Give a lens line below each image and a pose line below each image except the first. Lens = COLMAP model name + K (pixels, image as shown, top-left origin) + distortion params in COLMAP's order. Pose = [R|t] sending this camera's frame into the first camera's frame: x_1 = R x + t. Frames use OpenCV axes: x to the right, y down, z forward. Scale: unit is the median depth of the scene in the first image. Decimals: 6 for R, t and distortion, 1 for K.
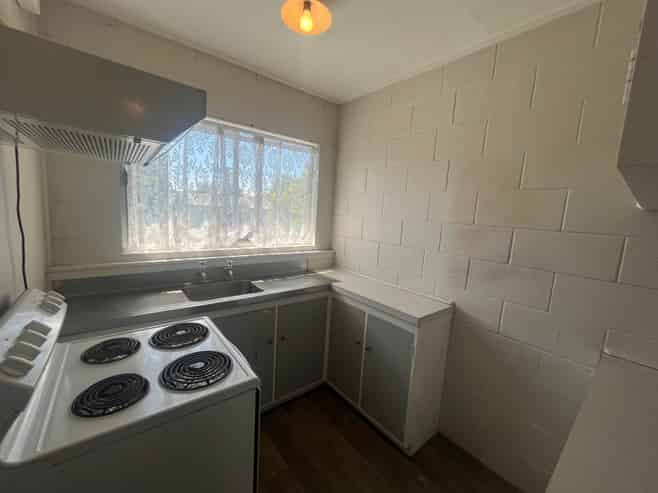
lens RADIAL K [[265.2, 0, 329.0], [0, 265.2, 246.5], [0, 0, 1]] dist [0.000113, -0.000024]
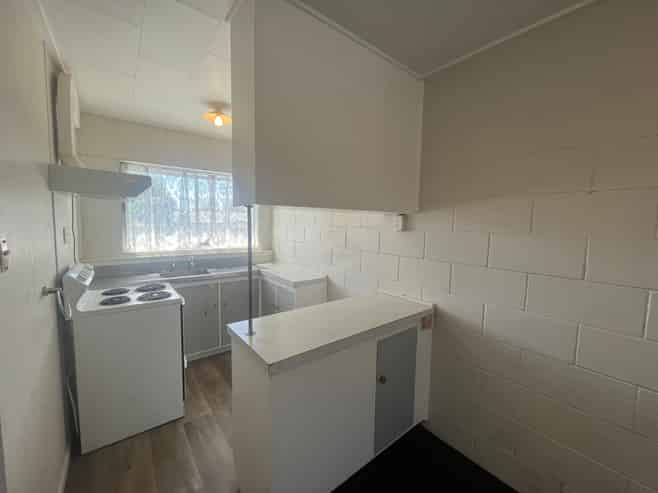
lens RADIAL K [[265.2, 0, 329.0], [0, 265.2, 246.5], [0, 0, 1]] dist [0.000113, -0.000024]
pose [[0.999287, -0.036278, -0.010434, 0.450427], [0.035776, 0.998356, -0.044789, 0.095942], [0.012042, 0.044384, 0.998942, -0.546212]]
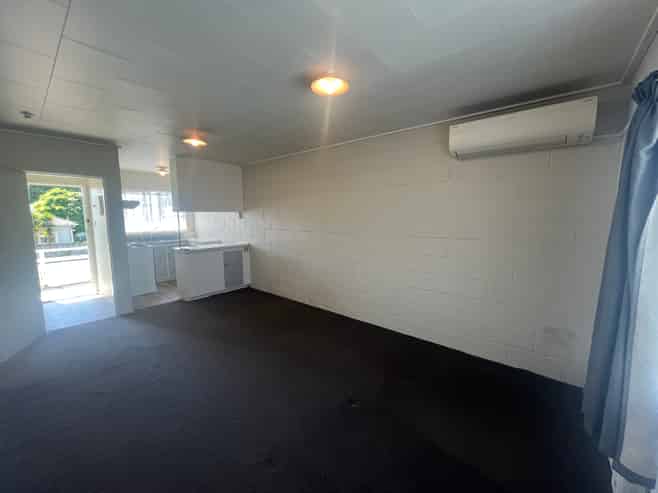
lens RADIAL K [[265.2, 0, 329.0], [0, 265.2, 246.5], [0, 0, 1]] dist [0.000113, -0.000024]
pose [[0.979594, -0.080631, 0.184101, 1.116730], [0.083431, 0.996485, -0.007499, 0.402399], [-0.182850, 0.022706, 0.982879, -2.484864]]
